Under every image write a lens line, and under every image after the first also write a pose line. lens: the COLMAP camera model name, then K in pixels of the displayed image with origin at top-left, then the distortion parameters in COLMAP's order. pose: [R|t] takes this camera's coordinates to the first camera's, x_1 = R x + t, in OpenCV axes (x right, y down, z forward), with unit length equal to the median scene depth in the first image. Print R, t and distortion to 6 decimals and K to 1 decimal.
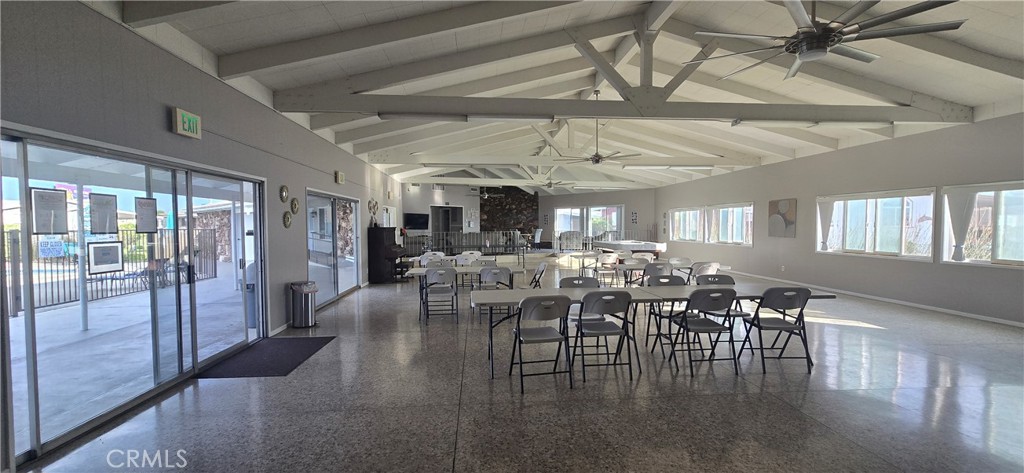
lens RADIAL K [[416.8, 0, 510.4], [0, 416.8, 239.3], [0, 0, 1]] dist [-0.010984, -0.000024]
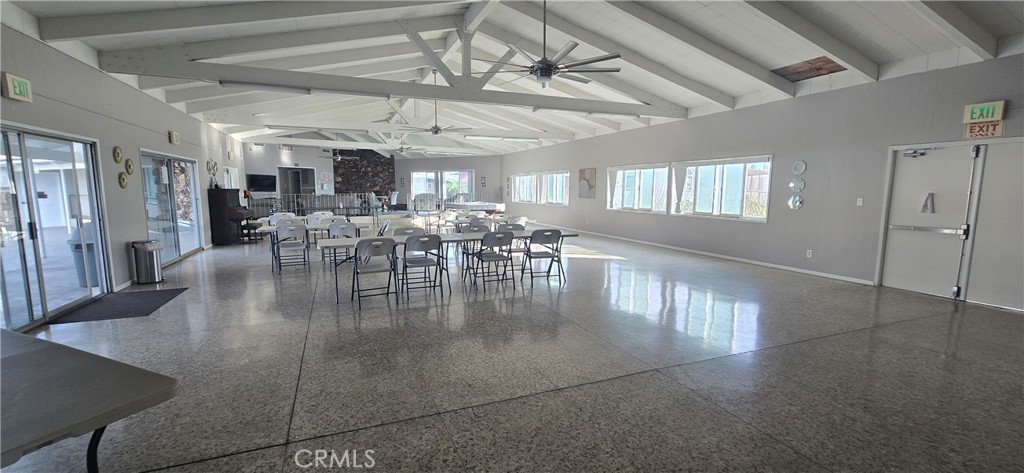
lens RADIAL K [[416.8, 0, 510.4], [0, 416.8, 239.3], [0, 0, 1]] dist [-0.010984, -0.000024]
pose [[0.950230, -0.031741, 0.309928, 0.036165], [0.004505, 0.996093, 0.088201, 0.008626], [-0.311516, -0.082415, 0.946660, -0.193237]]
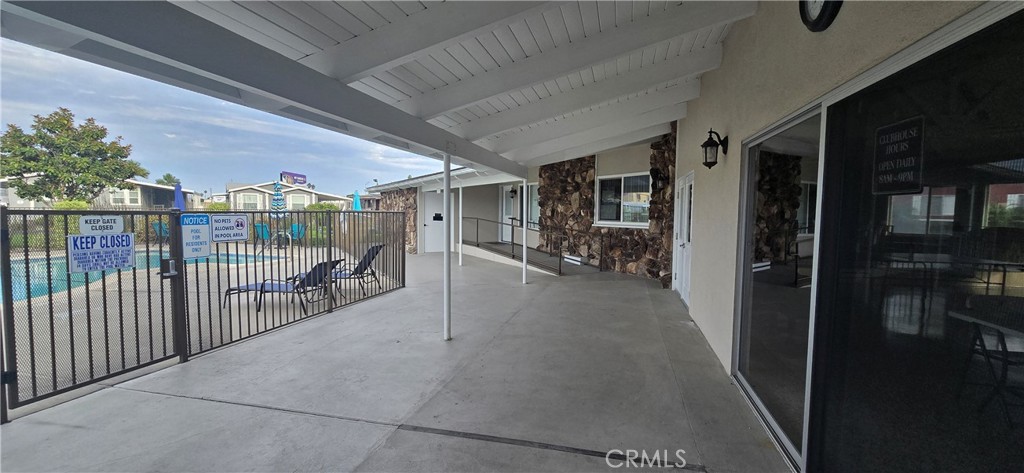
lens RADIAL K [[416.8, 0, 510.4], [0, 416.8, 239.3], [0, 0, 1]] dist [-0.010984, -0.000024]
pose [[0.940453, 0.040075, -0.337552, -0.472061], [-0.028458, 0.998822, 0.039294, -0.017317], [0.338730, -0.027348, 0.940486, 0.624925]]
